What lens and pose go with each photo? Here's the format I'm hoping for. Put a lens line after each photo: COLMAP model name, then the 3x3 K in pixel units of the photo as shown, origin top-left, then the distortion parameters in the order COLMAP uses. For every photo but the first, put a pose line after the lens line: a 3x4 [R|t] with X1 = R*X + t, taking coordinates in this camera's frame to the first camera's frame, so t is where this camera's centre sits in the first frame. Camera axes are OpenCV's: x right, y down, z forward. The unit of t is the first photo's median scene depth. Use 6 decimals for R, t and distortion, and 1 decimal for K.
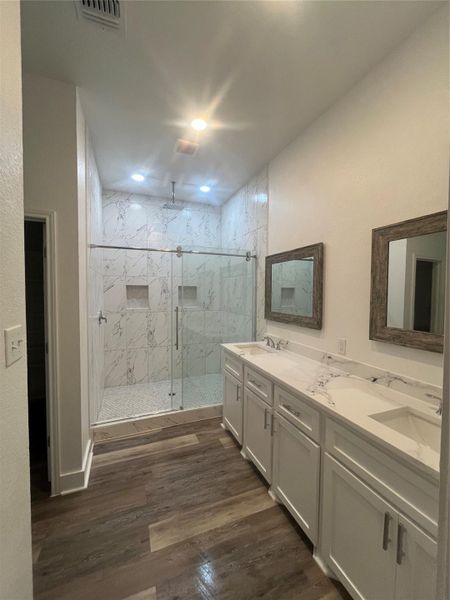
lens RADIAL K [[243.7, 0, 225.0], [0, 243.7, 300.0], [0, 0, 1]] dist [-0.001327, -0.000309]
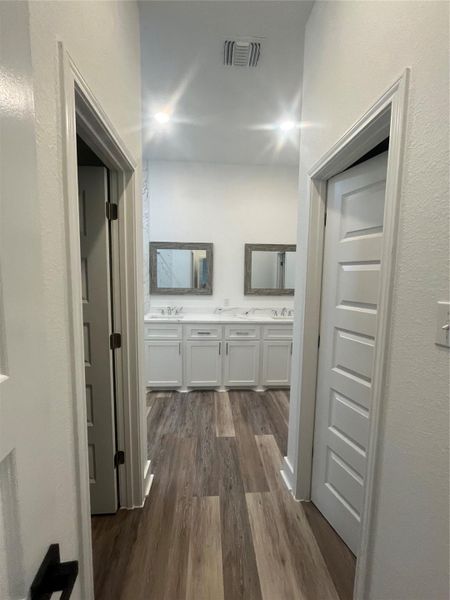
lens RADIAL K [[243.7, 0, 225.0], [0, 243.7, 300.0], [0, 0, 1]] dist [-0.001327, -0.000309]
pose [[0.303908, -0.090087, 0.948432, -1.272356], [0.018955, 0.995894, 0.088521, 0.009109], [-0.952513, -0.008925, 0.304368, 0.429447]]
